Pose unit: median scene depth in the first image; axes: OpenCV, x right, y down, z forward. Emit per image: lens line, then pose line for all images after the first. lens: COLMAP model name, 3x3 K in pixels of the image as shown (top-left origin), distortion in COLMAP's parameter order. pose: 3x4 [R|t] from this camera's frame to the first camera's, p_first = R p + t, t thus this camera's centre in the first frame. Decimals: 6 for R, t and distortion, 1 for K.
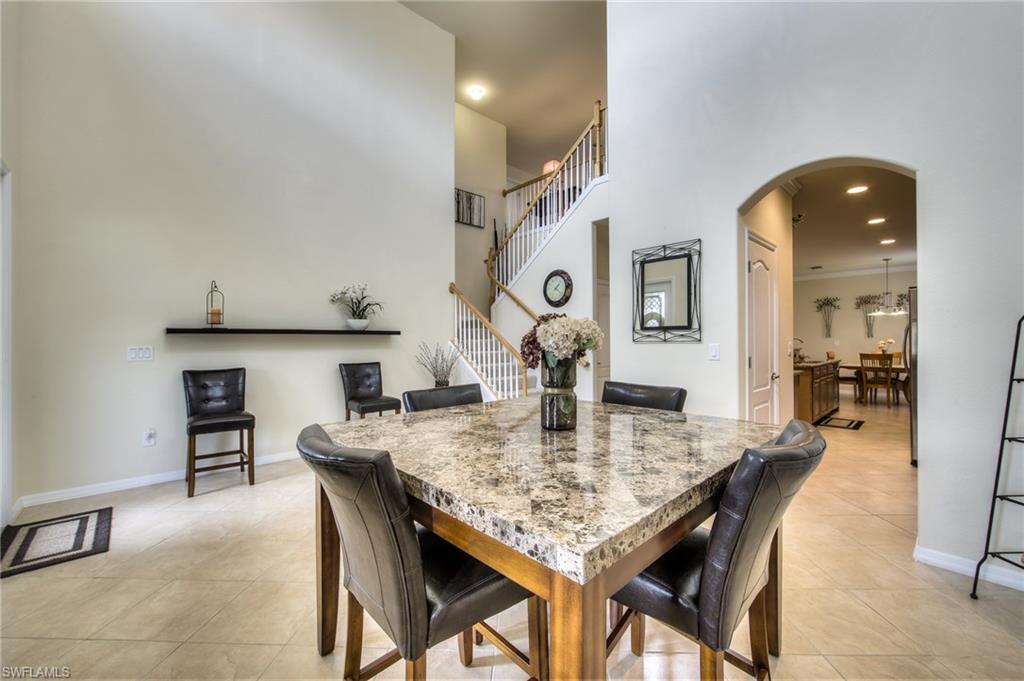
lens RADIAL K [[407.7, 0, 517.7], [0, 407.7, 339.1], [0, 0, 1]] dist [-0.014858, 0.004028]
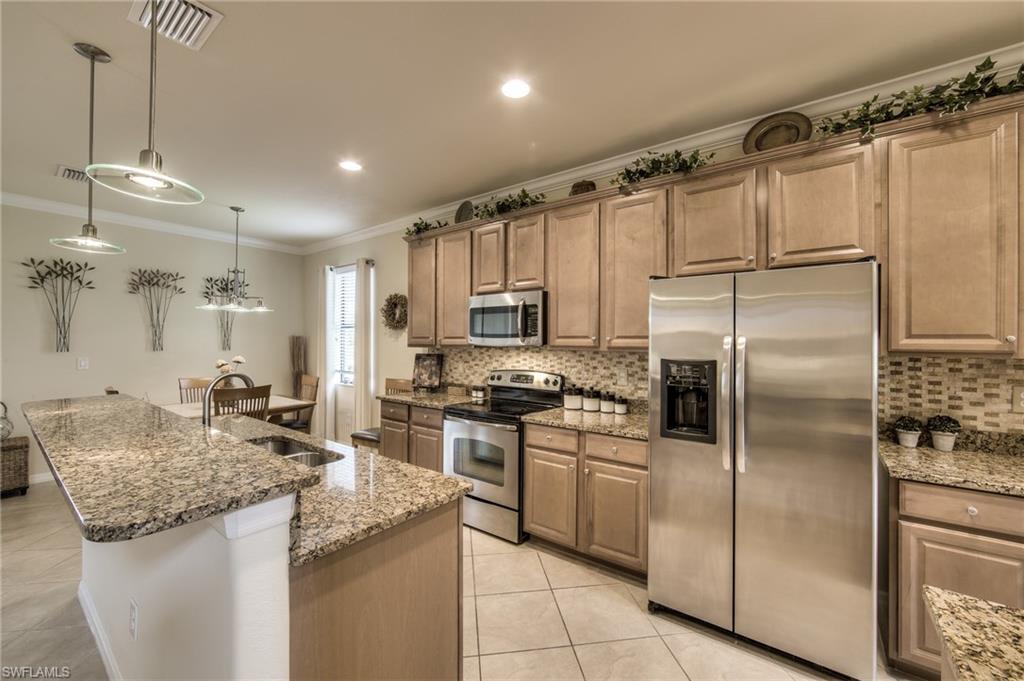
lens RADIAL K [[407.7, 0, 517.7], [0, 407.7, 339.1], [0, 0, 1]] dist [-0.014858, 0.004028]
pose [[-0.153540, 0.009357, 0.988098, 0.271373], [-0.004418, 0.999939, -0.010156, -0.015185], [-0.988133, -0.005925, -0.153489, 0.598211]]
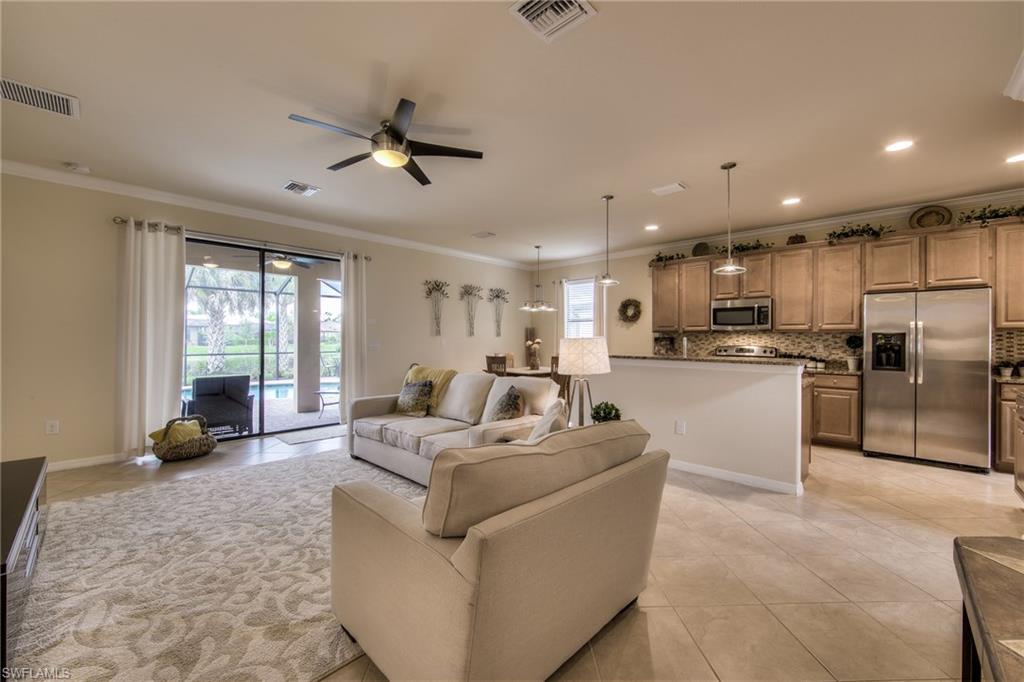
lens RADIAL K [[407.7, 0, 517.7], [0, 407.7, 339.6], [0, 0, 1]] dist [-0.014858, 0.004028]
pose [[-0.039977, 0.001466, 0.999200, 0.034681], [-0.005422, 0.999984, -0.001684, 0.003805], [-0.999186, -0.005485, -0.039969, 0.909543]]
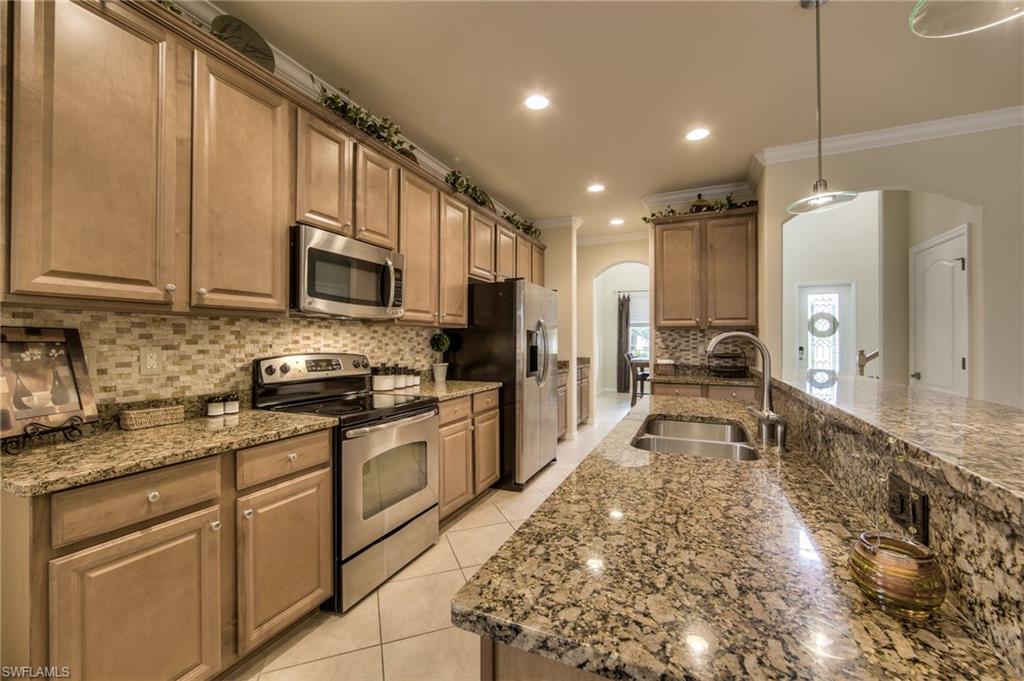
lens RADIAL K [[407.7, 0, 517.7], [0, 407.7, 339.1], [0, 0, 1]] dist [-0.014858, 0.004028]
pose [[-0.921718, 0.004412, -0.387837, 0.631254], [0.007030, 0.999961, -0.005331, 0.003346], [0.387798, -0.007640, -0.921713, 0.823344]]
